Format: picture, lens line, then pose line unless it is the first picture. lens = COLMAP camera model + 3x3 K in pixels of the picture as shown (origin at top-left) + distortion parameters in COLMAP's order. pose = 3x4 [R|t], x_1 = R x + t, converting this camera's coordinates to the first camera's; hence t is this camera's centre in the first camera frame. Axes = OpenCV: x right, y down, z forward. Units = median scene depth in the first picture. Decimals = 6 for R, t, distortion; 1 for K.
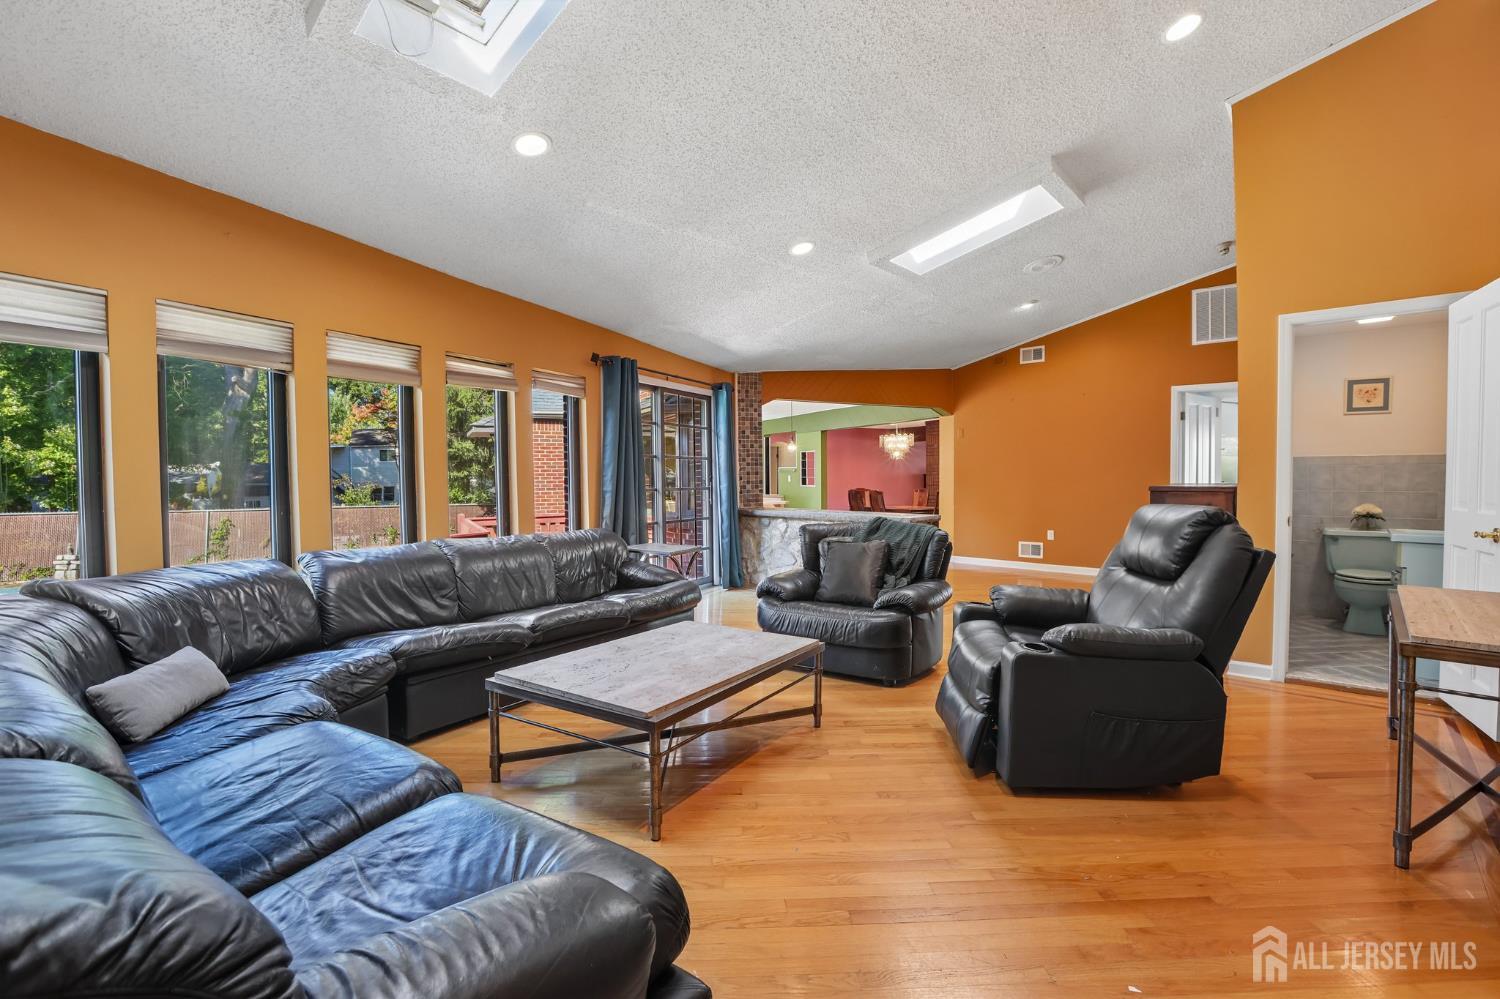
lens RADIAL K [[680.3, 0, 750.0], [0, 680.3, 499.5], [0, 0, 1]] dist [-0.029997, 0.000875]
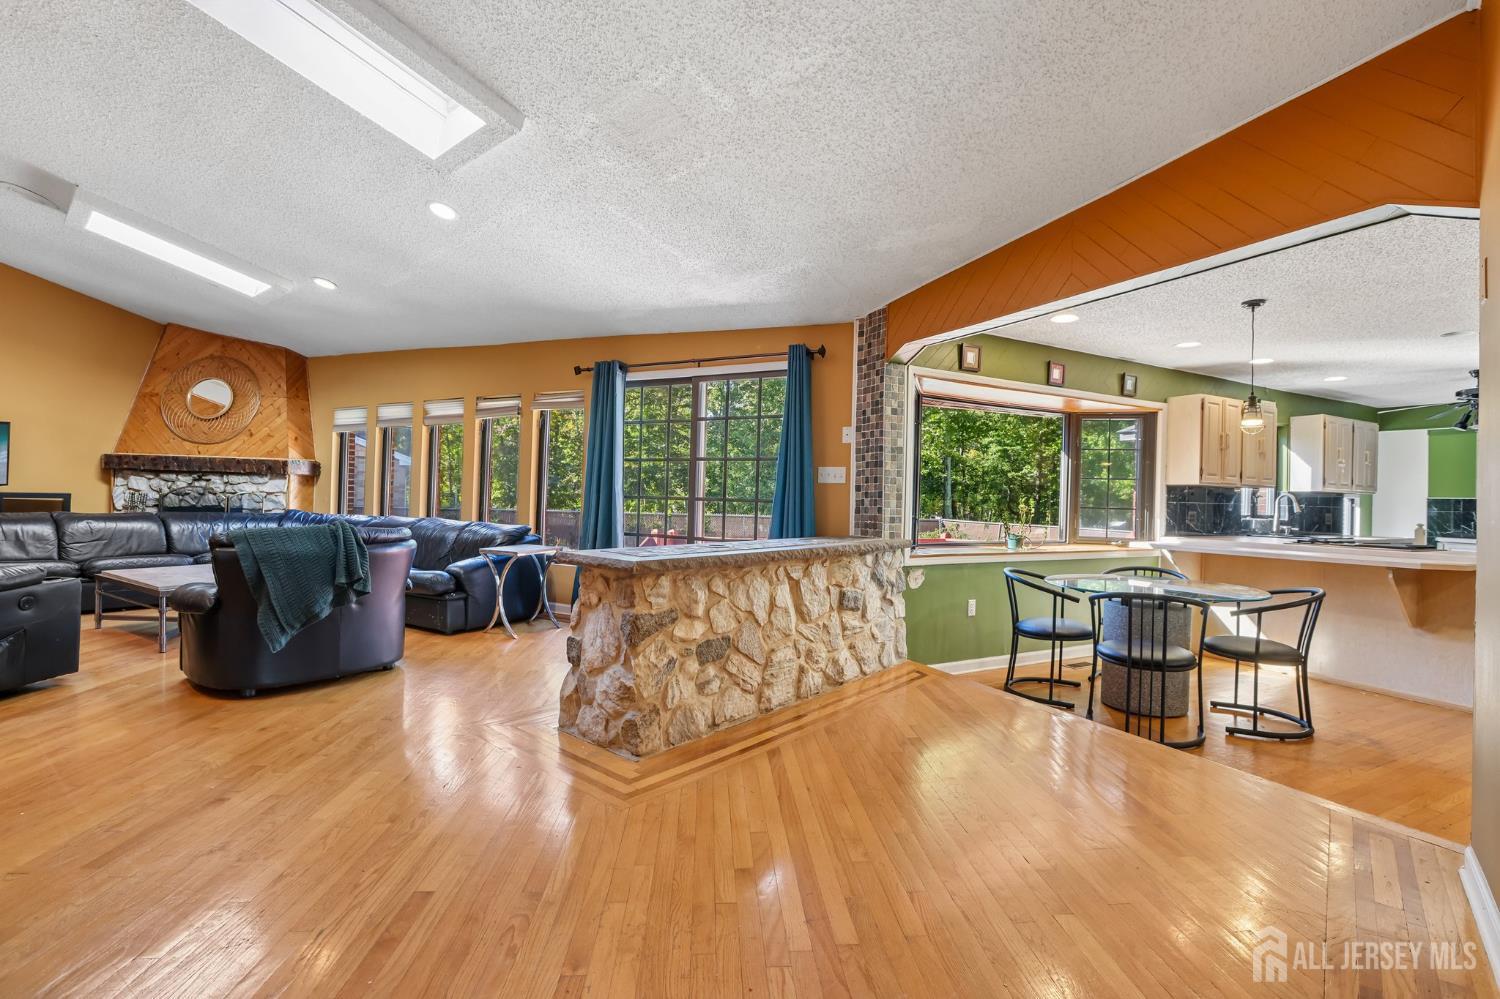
lens RADIAL K [[680.3, 0, 750.0], [0, 680.3, 499.5], [0, 0, 1]] dist [-0.029997, 0.000875]
pose [[0.113329, -0.001019, -0.993557, 0.587195], [-0.037240, 0.999292, -0.005273, -0.014352], [0.992859, 0.037598, 0.113211, 0.834640]]
